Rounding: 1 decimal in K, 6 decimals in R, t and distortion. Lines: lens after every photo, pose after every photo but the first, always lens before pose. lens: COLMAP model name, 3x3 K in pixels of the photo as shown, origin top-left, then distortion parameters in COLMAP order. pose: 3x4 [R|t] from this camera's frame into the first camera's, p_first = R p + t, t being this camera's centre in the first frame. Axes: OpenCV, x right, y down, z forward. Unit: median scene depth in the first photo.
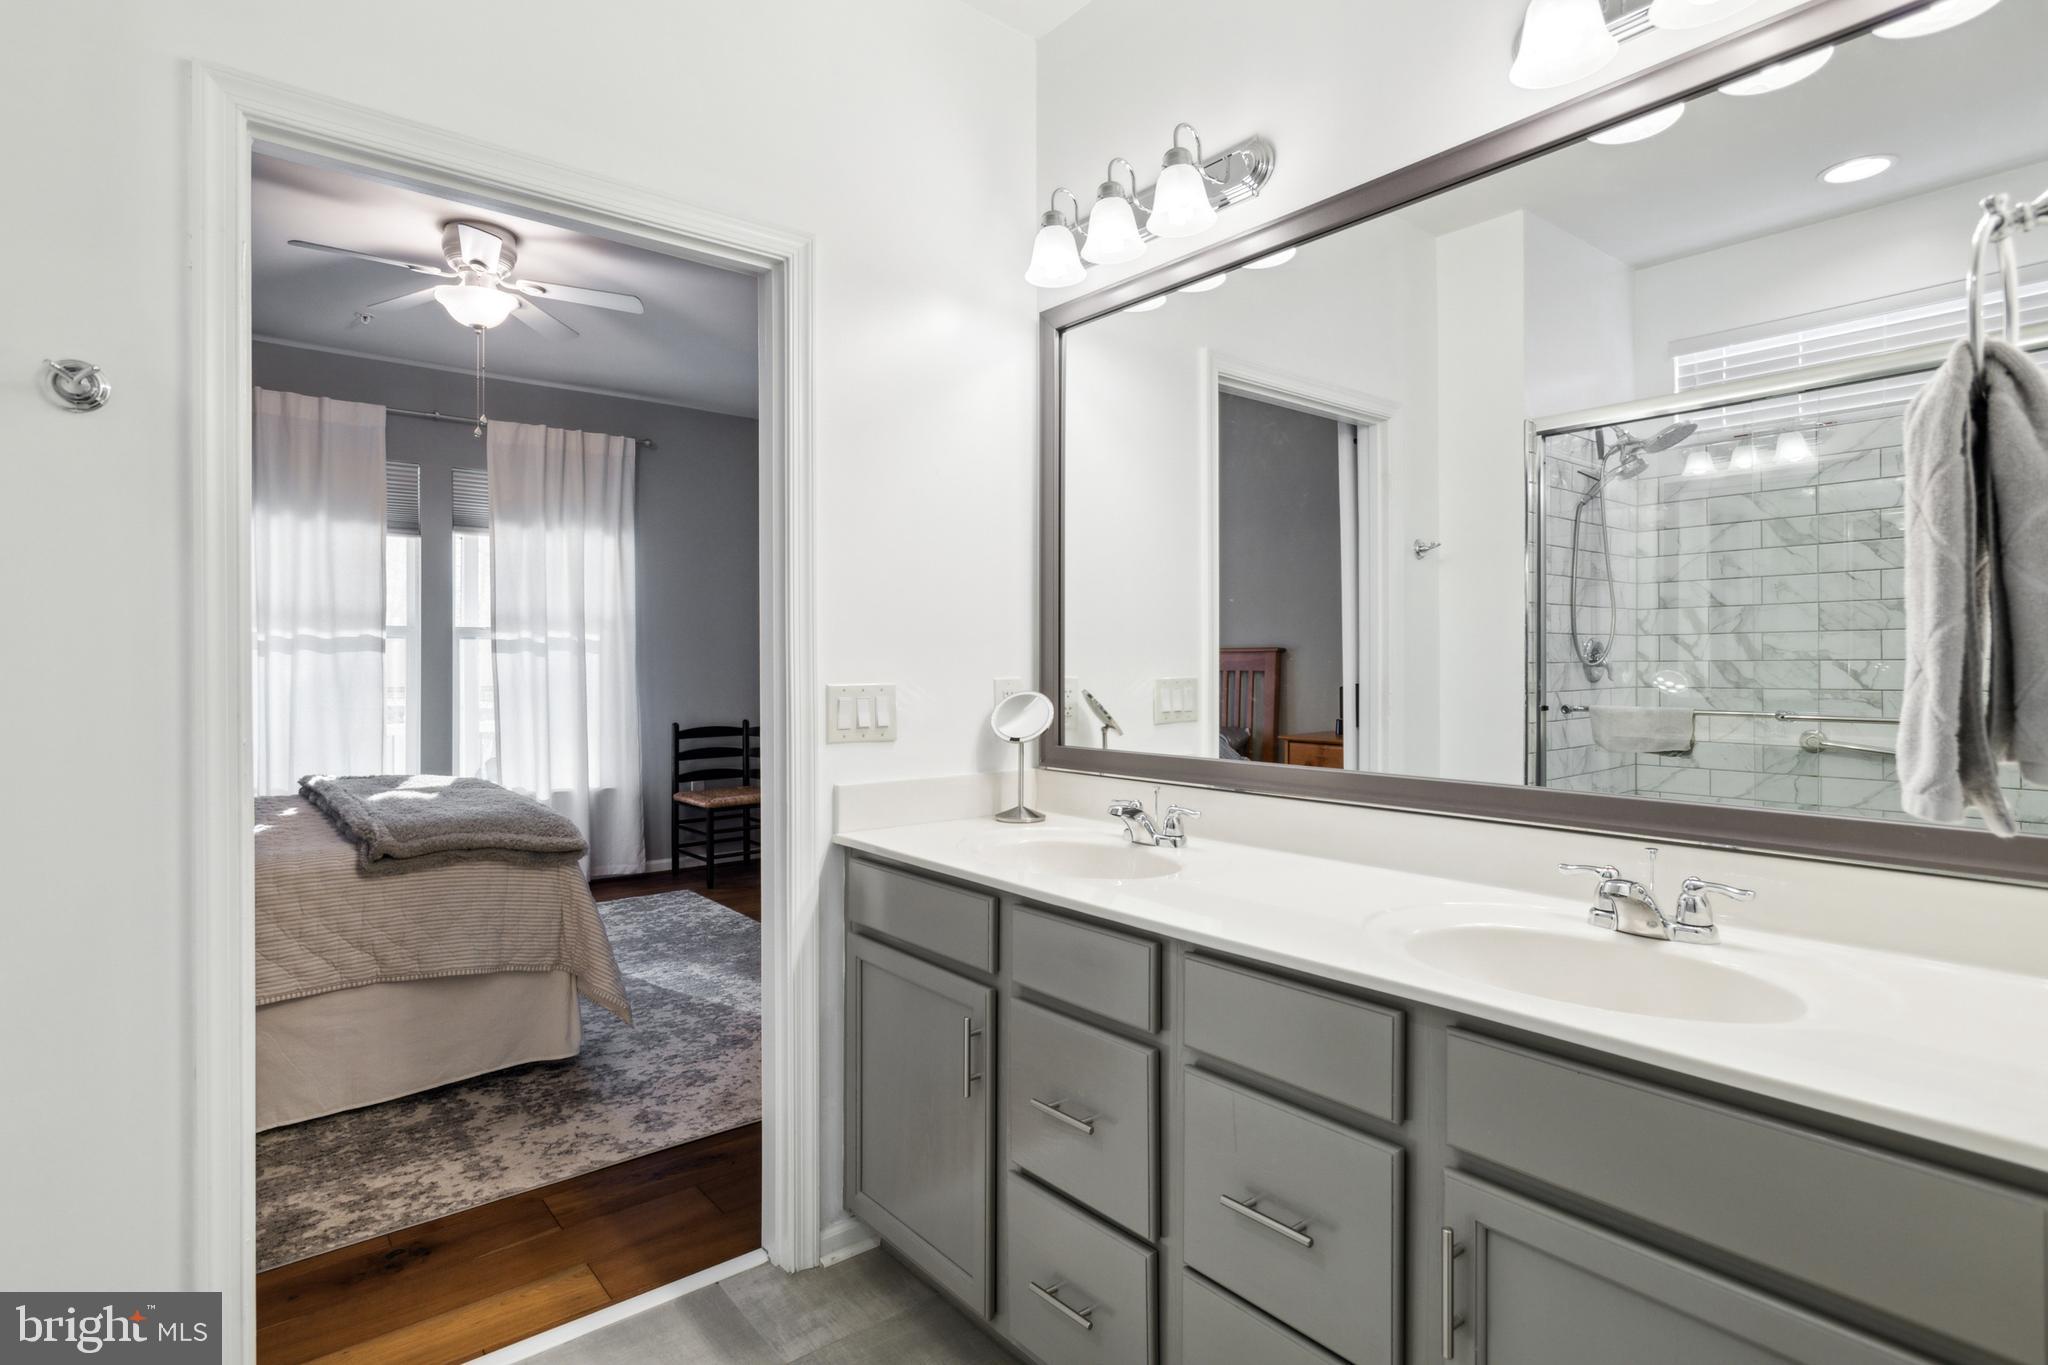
lens RADIAL K [[1034.9, 0, 1018.2], [0, 1034.9, 674.5], [0, 0, 1]] dist [-0.014650, -0.000544]
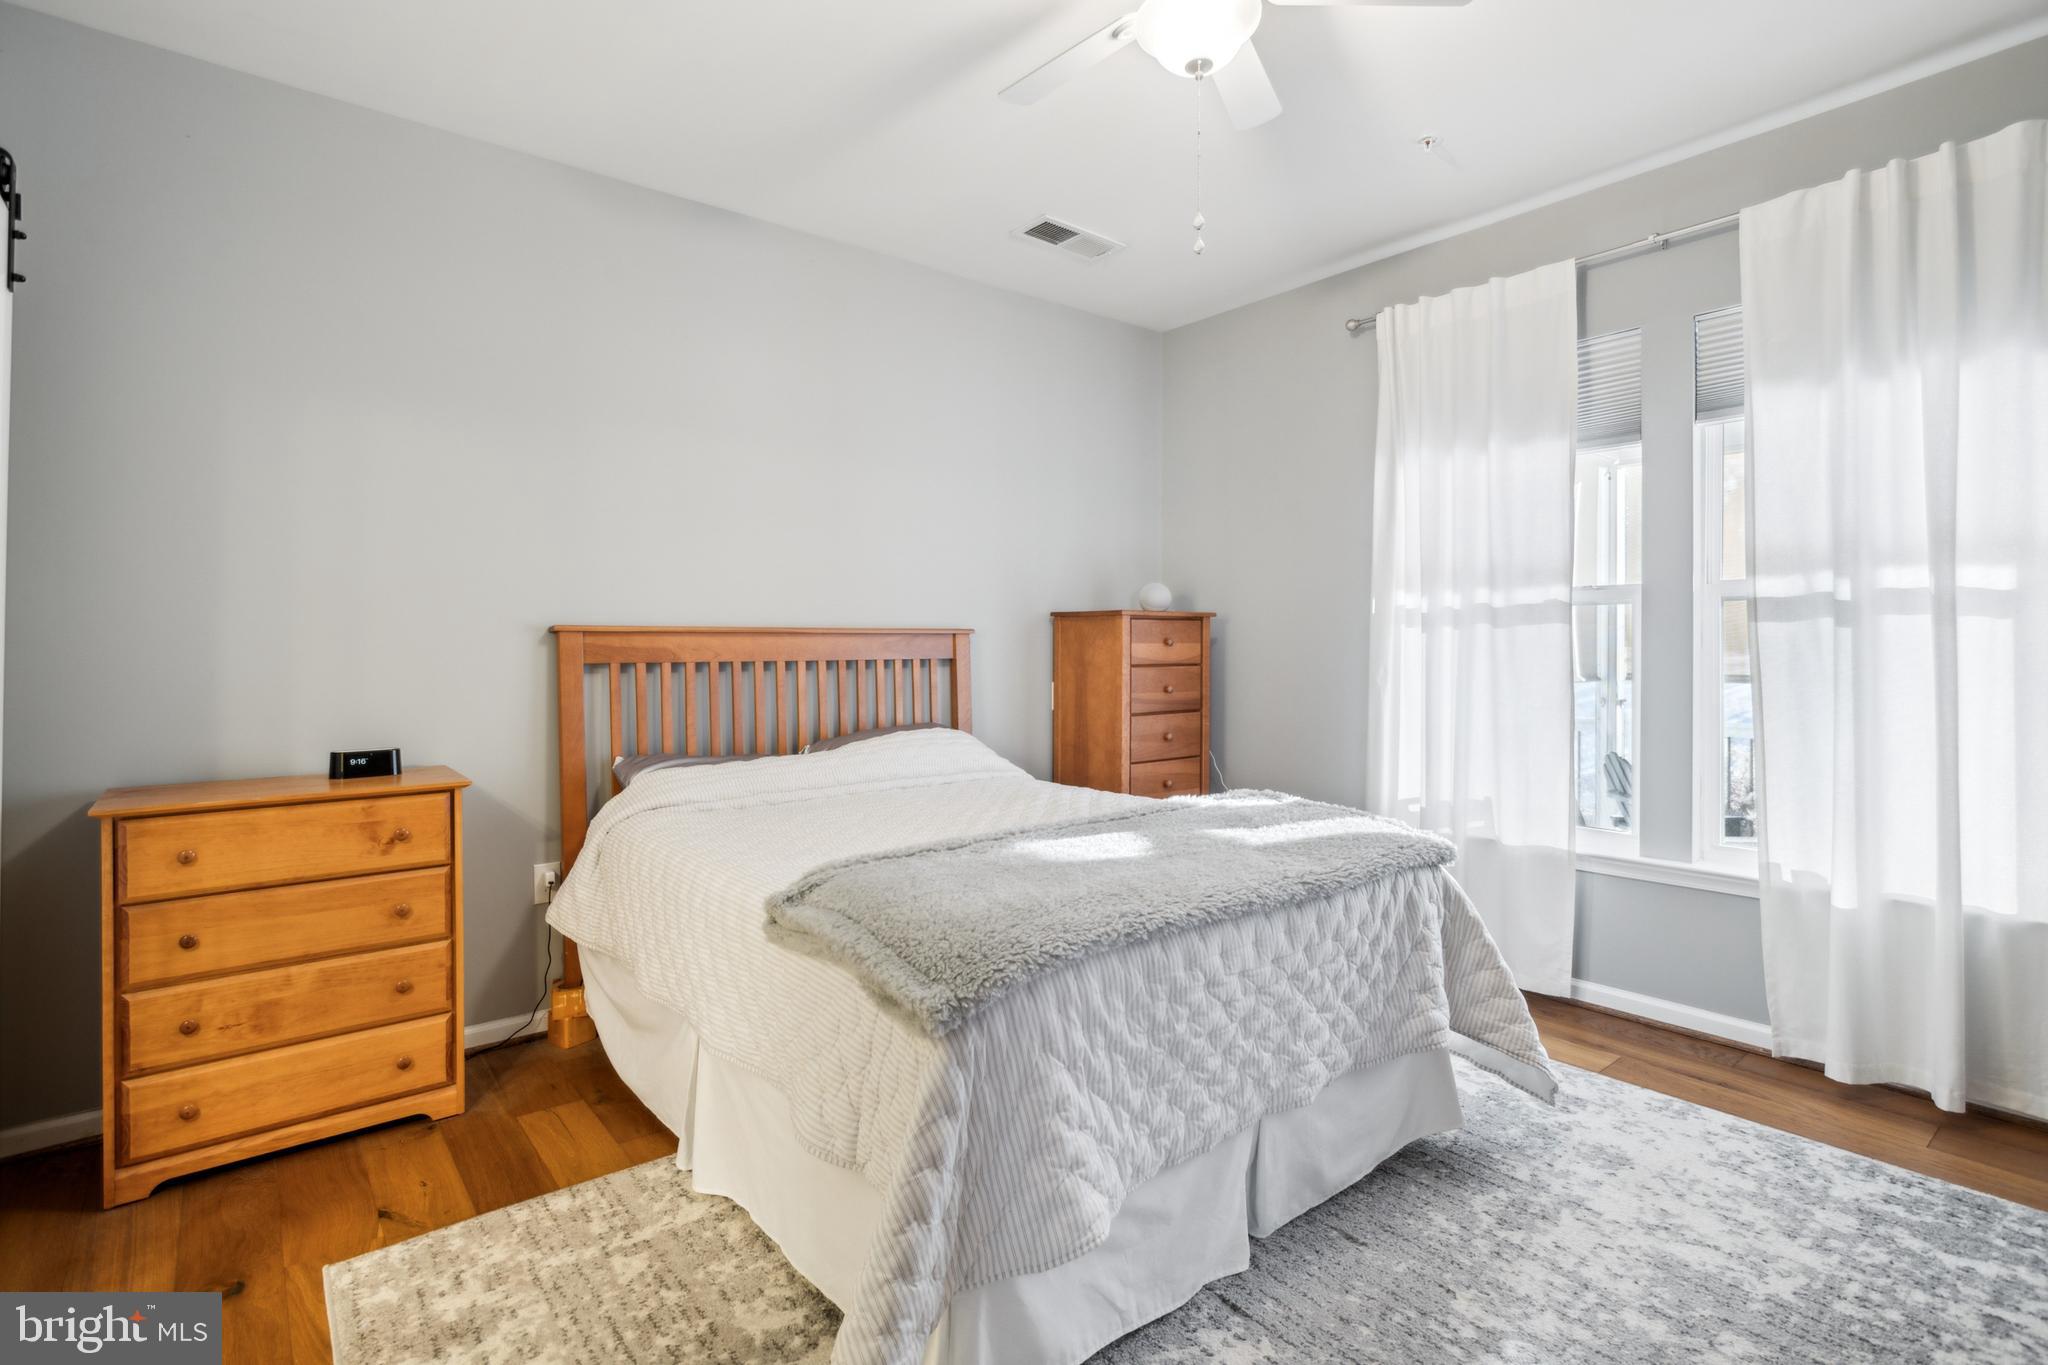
lens RADIAL K [[985.2, 0, 1027.7], [0, 985.2, 647.9], [0, 0, 1]] dist [-0.012359, 0.010597]
pose [[-0.003936, 0.003170, -0.999987, 0.048807], [-0.002343, 0.999992, 0.003179, -0.010681], [0.999990, 0.002355, -0.003929, 1.000761]]
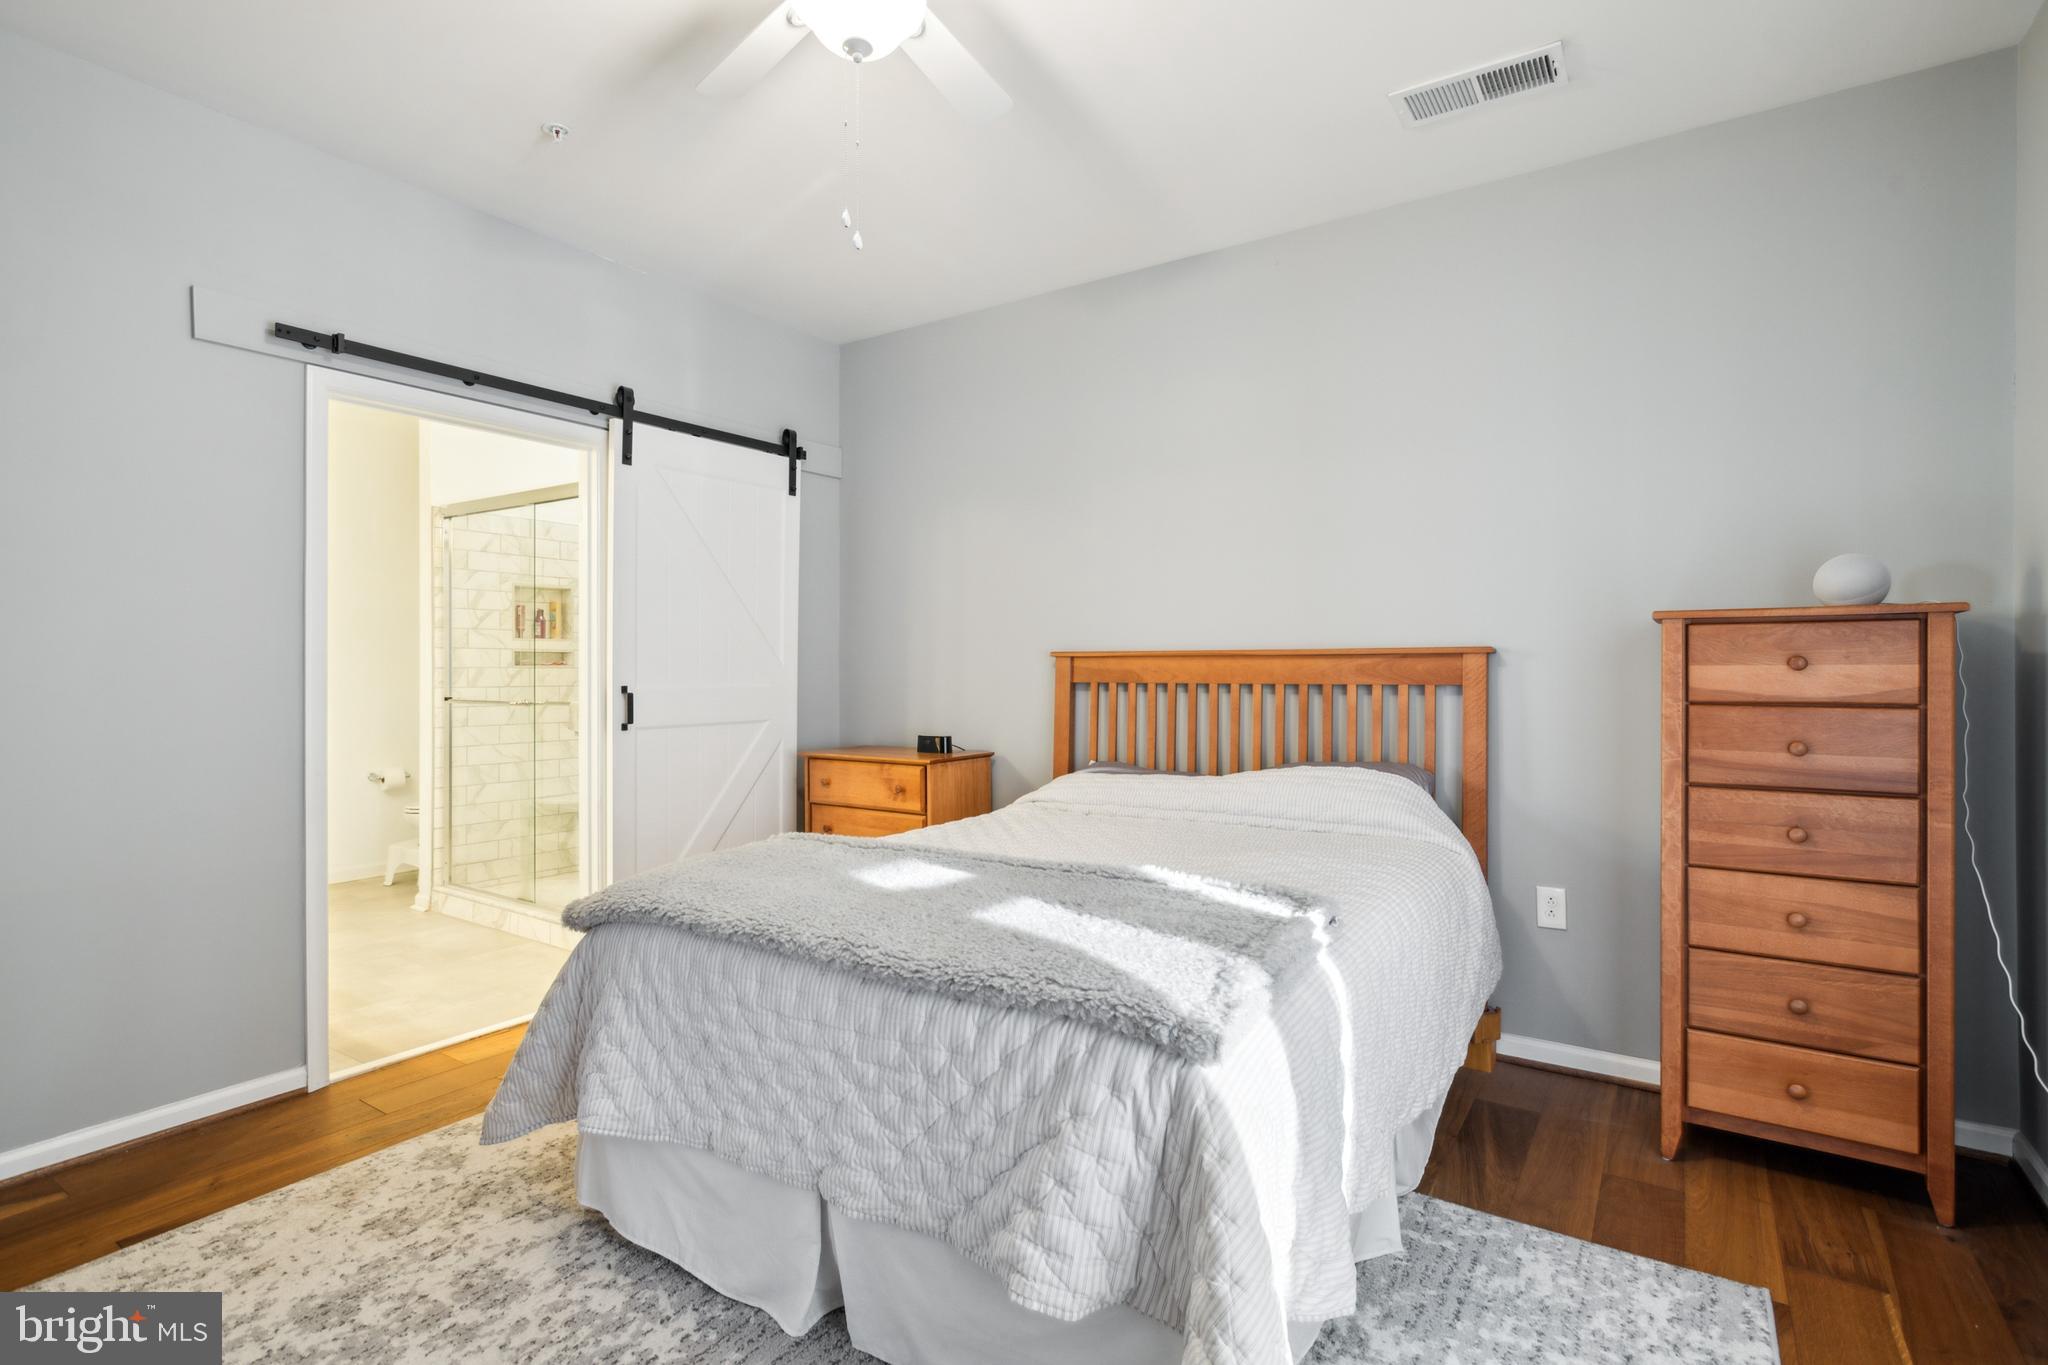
lens RADIAL K [[985.2, 0, 1032.6], [0, 985.2, 675.5], [0, 0, 1]] dist [-0.012359, 0.010597]
pose [[-0.953793, 0.003204, -0.300449, -0.505344], [-0.000091, 0.999940, 0.010954, -0.012648], [0.300466, 0.010475, -0.953735, 1.694719]]
